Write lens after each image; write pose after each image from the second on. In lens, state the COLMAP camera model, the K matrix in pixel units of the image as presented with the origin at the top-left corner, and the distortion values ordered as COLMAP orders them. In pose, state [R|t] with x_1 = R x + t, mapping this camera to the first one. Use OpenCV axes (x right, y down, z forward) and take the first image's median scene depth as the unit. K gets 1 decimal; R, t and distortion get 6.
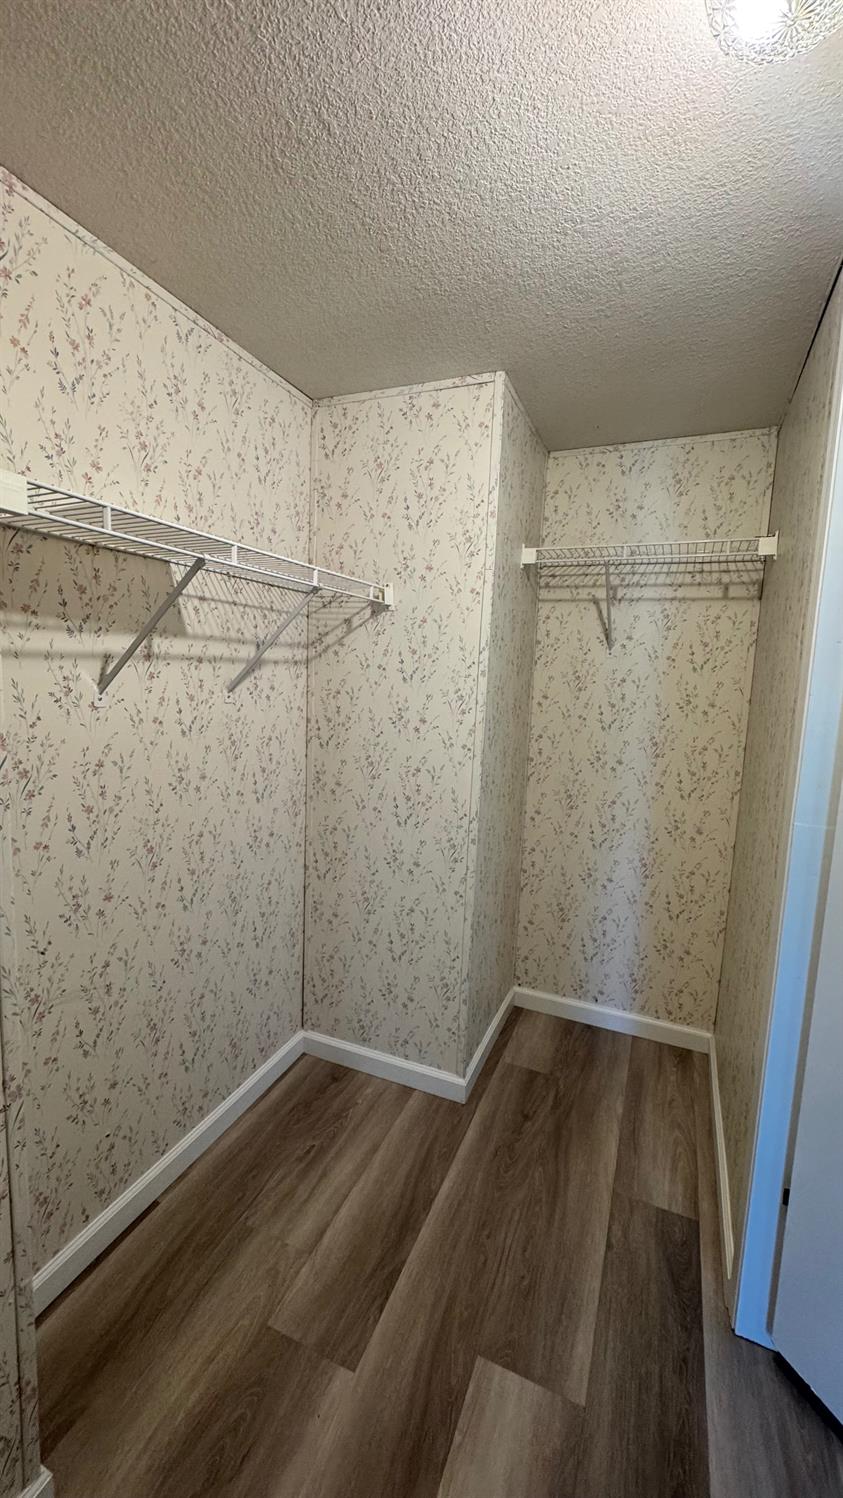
lens RADIAL K [[594.6, 0, 421.1], [0, 594.6, 752.4], [0, 0, 1]] dist [0.015837, 0.000159]
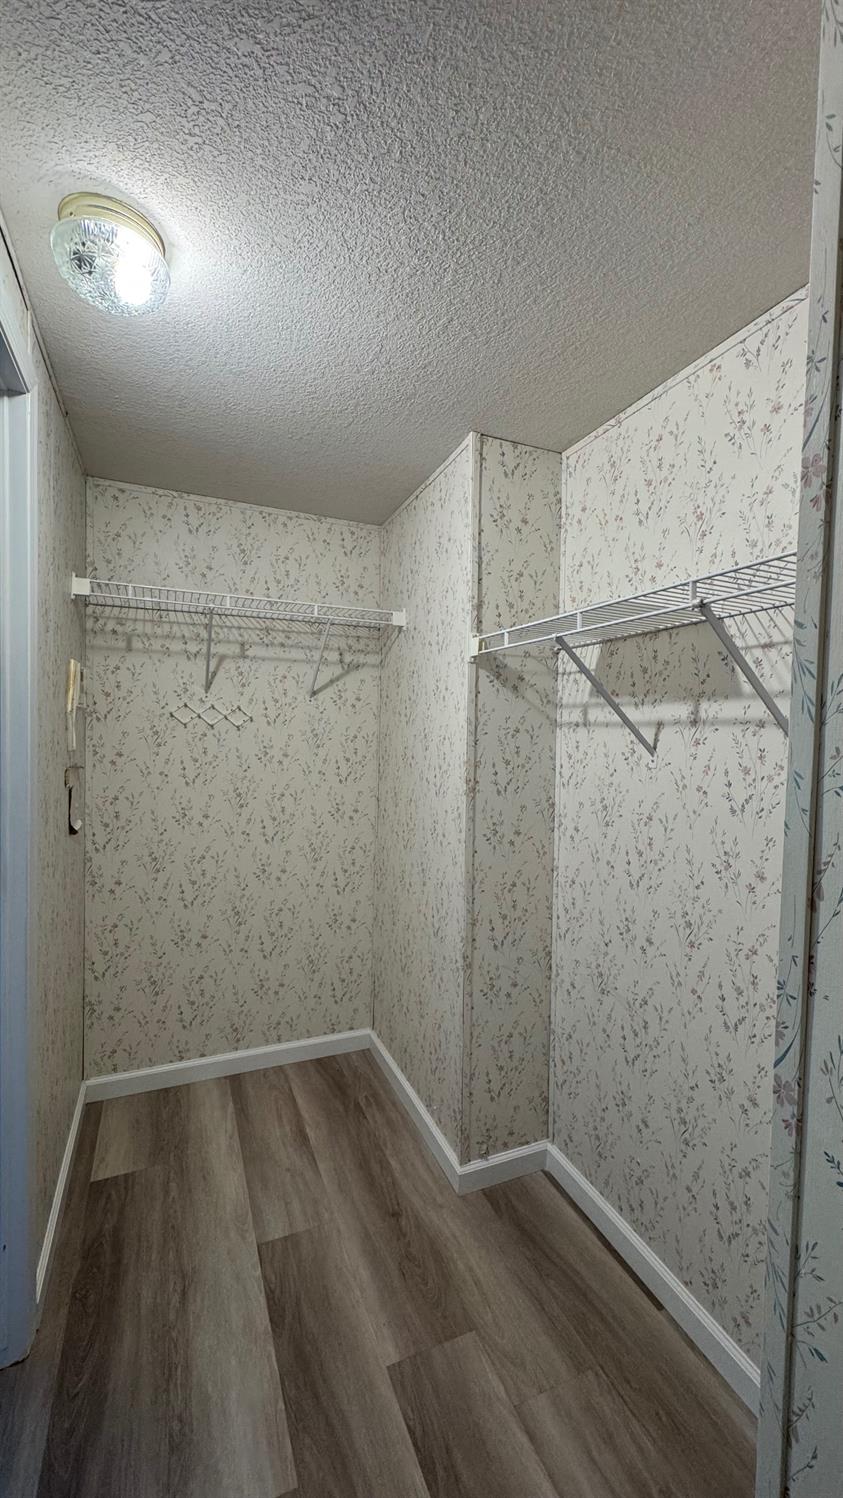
lens RADIAL K [[594.6, 0, 420.0], [0, 594.6, 744.0], [0, 0, 1]] dist [0.015837, 0.000159]
pose [[-0.680965, -0.018638, -0.732079, 0.564887], [-0.134950, 0.985750, 0.100431, -0.164962], [0.719775, 0.167184, -0.673776, 1.351735]]
